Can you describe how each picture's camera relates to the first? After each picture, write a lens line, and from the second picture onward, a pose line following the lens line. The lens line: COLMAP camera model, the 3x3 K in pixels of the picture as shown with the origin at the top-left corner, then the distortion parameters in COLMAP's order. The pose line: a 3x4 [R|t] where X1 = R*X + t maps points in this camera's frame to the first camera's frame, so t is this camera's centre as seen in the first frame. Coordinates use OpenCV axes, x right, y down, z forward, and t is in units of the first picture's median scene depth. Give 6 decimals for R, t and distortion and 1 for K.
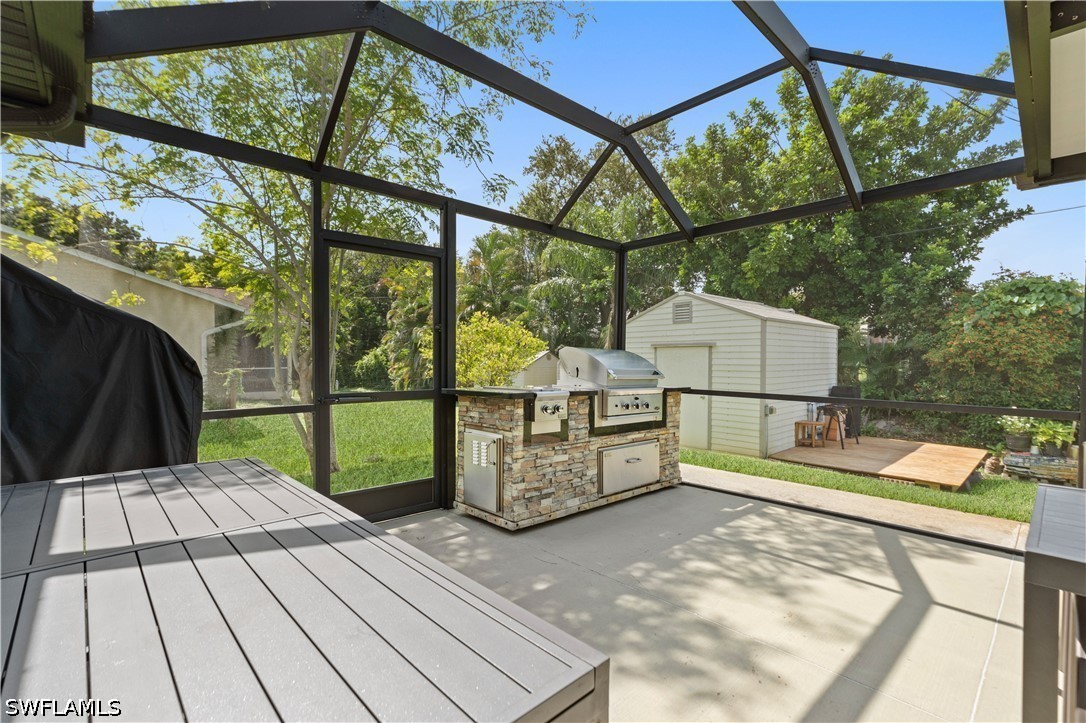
lens RADIAL K [[487.3, 0, 546.0], [0, 487.3, 347.0], [0, 0, 1]] dist [-0.007892, 0.001683]
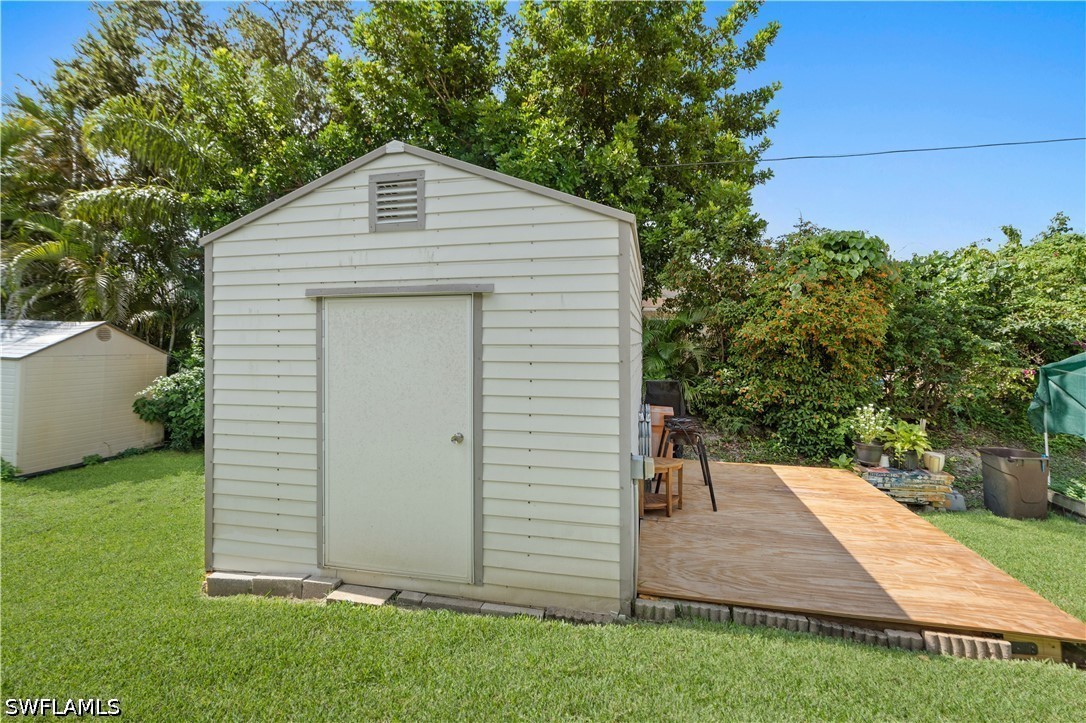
lens RADIAL K [[487.3, 0, 546.0], [0, 487.3, 347.0], [0, 0, 1]] dist [-0.007892, 0.001683]
pose [[0.811447, -0.005551, 0.584399, 0.170588], [-0.015390, 0.999405, 0.030863, 0.026332], [-0.584223, -0.034038, 0.810879, 0.690828]]
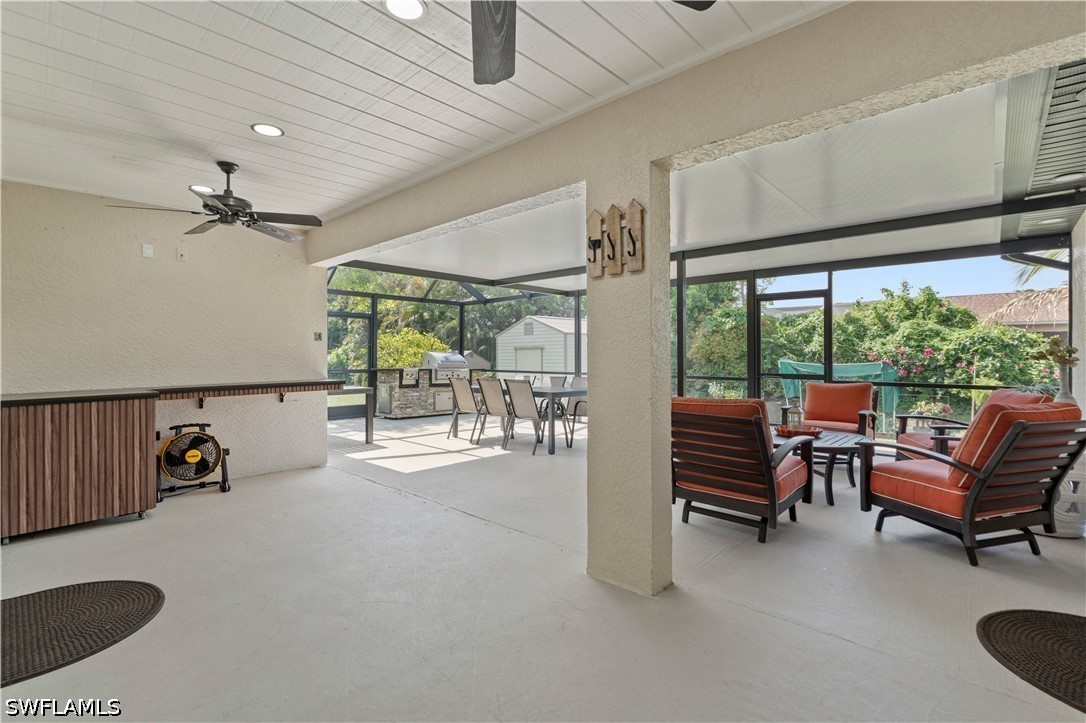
lens RADIAL K [[487.6, 0, 539.0], [0, 487.6, 336.3], [0, 0, 1]] dist [0.004136, 0.000580]
pose [[0.998236, -0.004171, 0.059216, 0.233229], [0.005195, 0.999839, -0.017155, -0.015889], [-0.059135, 0.017433, 0.998098, -0.724753]]
